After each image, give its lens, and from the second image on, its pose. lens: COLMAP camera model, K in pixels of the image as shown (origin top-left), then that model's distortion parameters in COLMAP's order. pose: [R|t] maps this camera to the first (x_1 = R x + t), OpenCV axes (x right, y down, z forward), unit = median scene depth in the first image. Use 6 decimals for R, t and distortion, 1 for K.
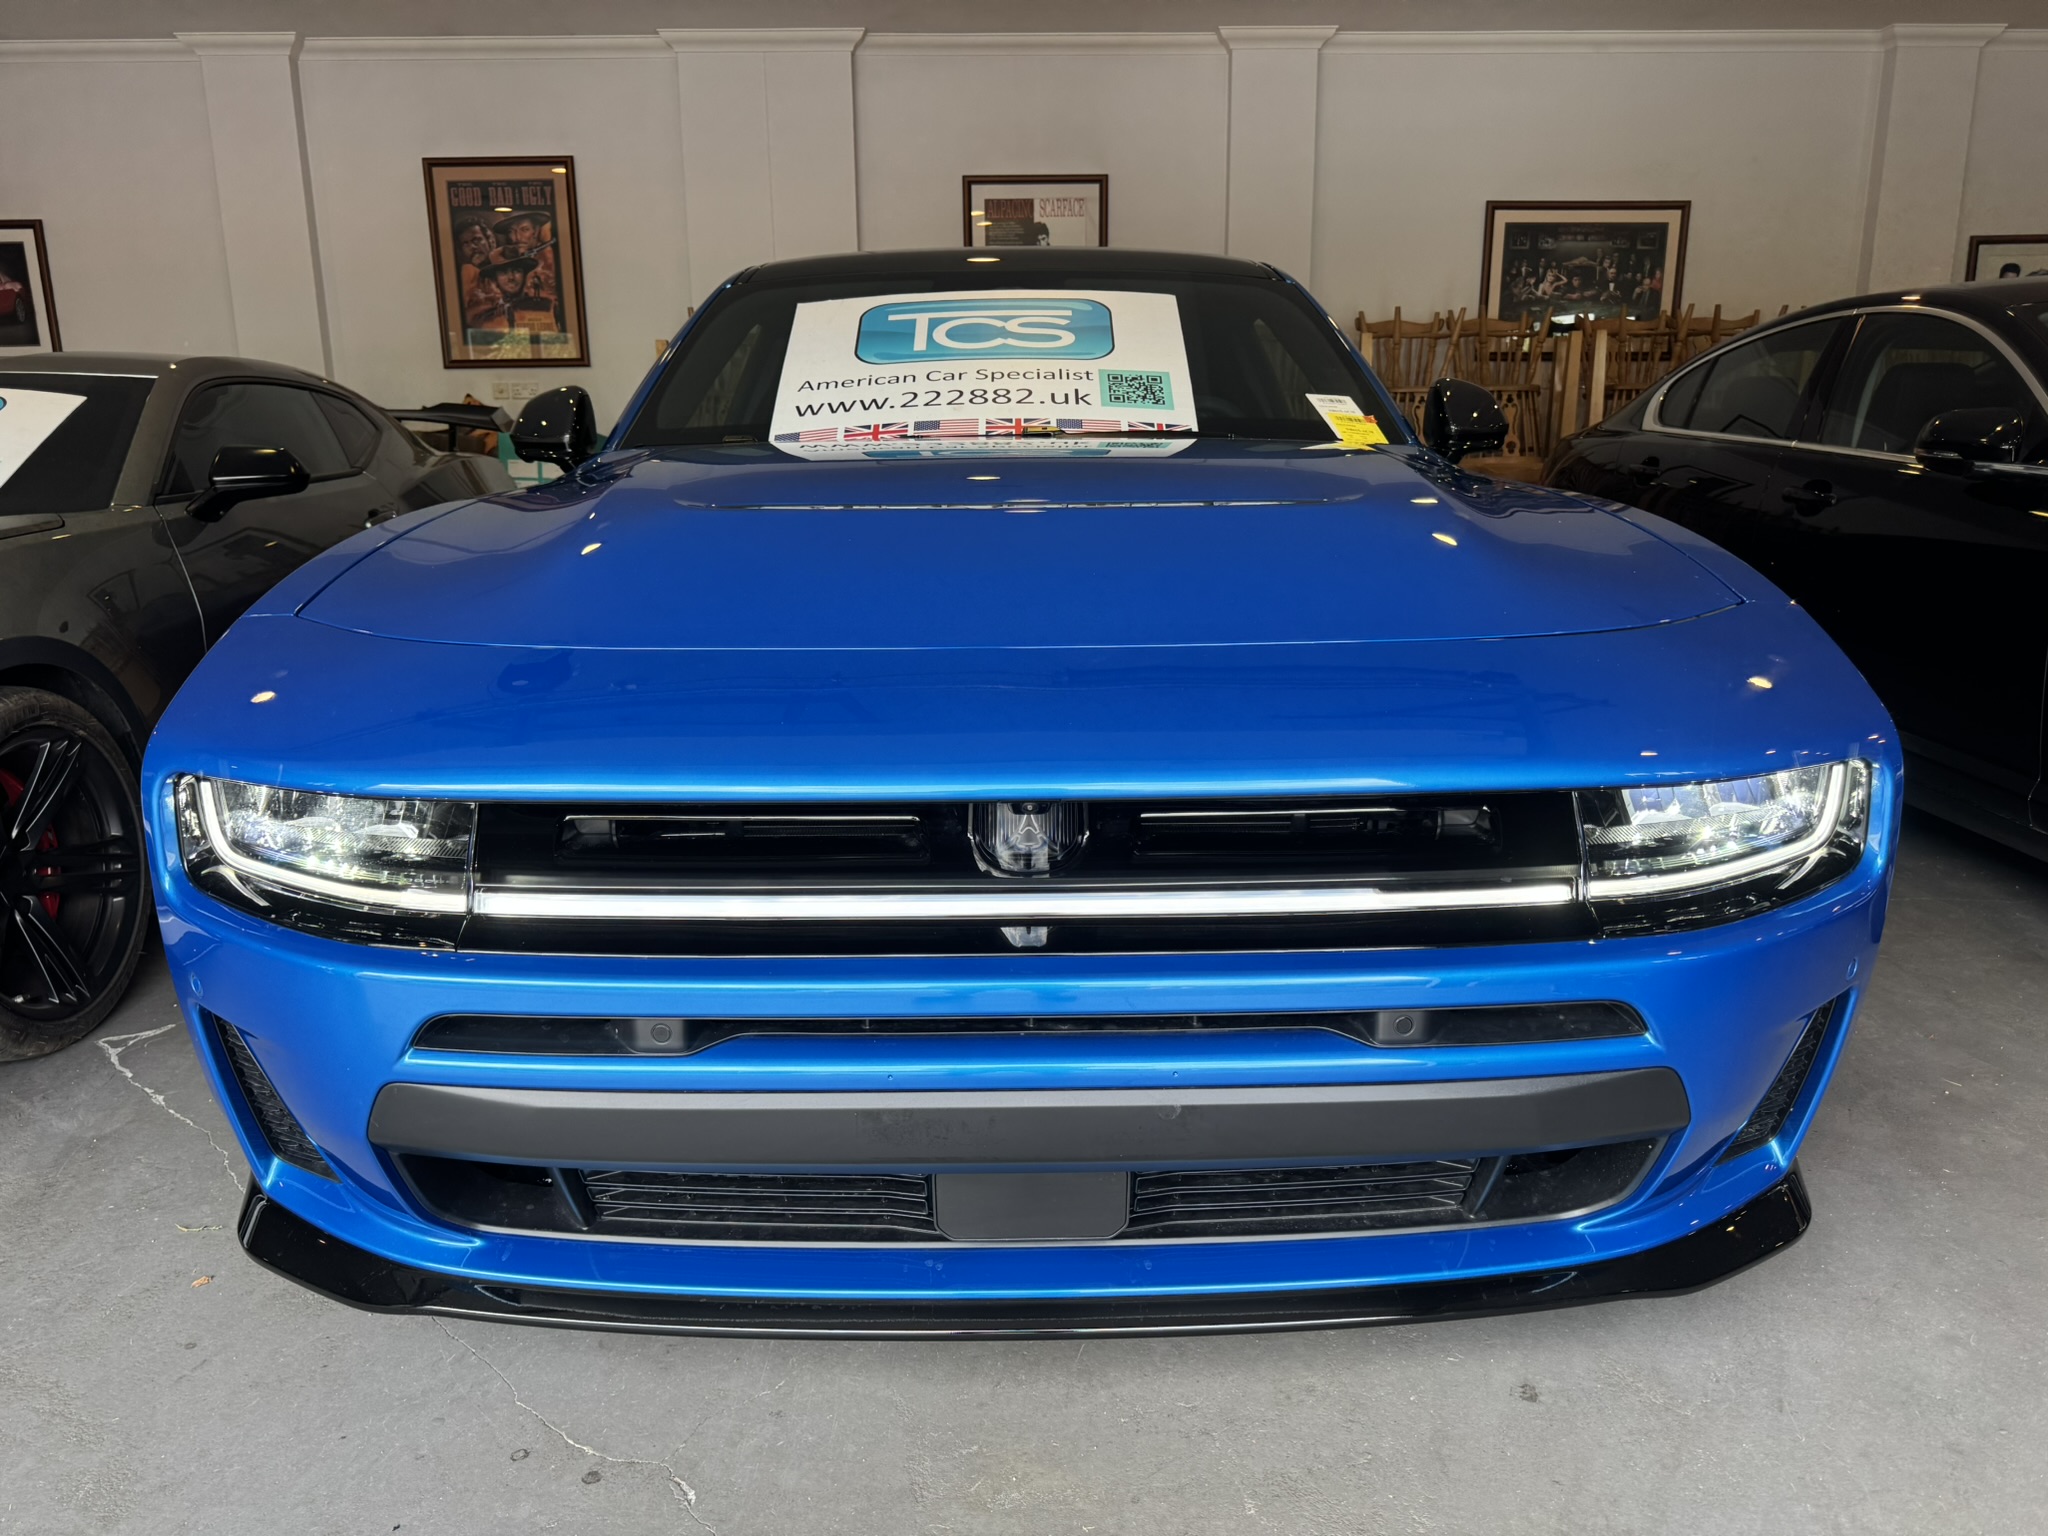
lens RADIAL K [[1382.9, 0, 1024.0], [0, 1382.9, 768.0], [0, 0, 1]] dist [-0.066925, 0.030424]
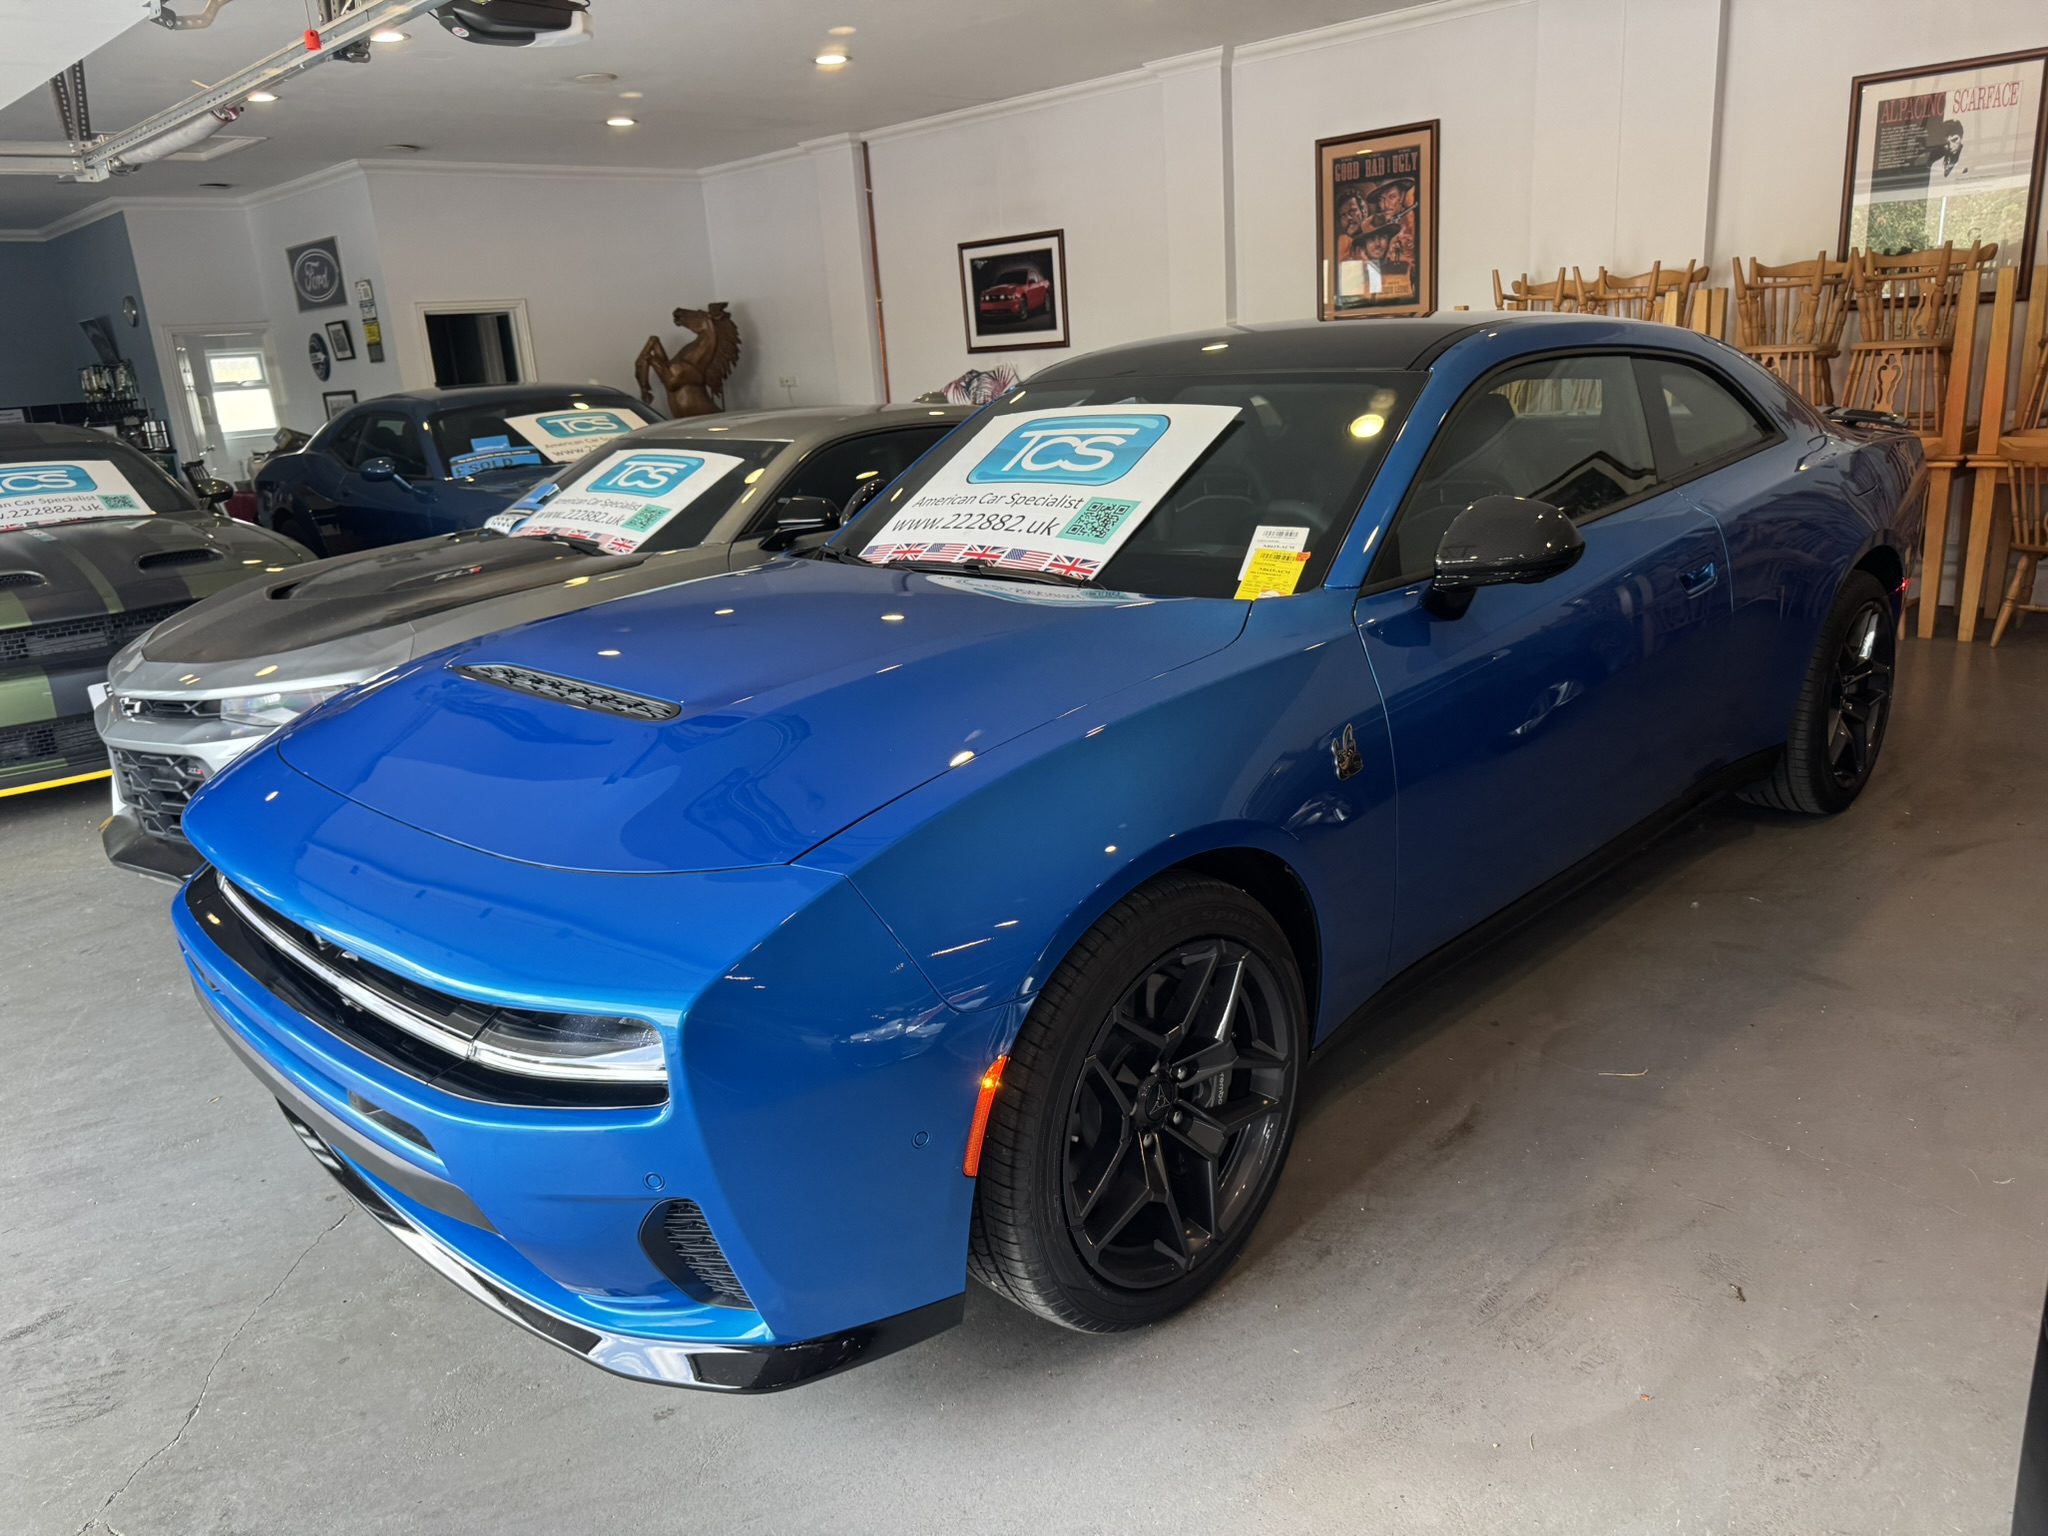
lens RADIAL K [[1407.7, 0, 1038.5], [0, 1407.7, 770.7], [0, 0, 1]] dist [-0.084634, 0.035721]
pose [[0.724248, 0.143761, -0.674387, 0.215402], [-0.116257, 0.989482, 0.086078, -0.019566], [0.679668, 0.016061, 0.733344, 0.043420]]
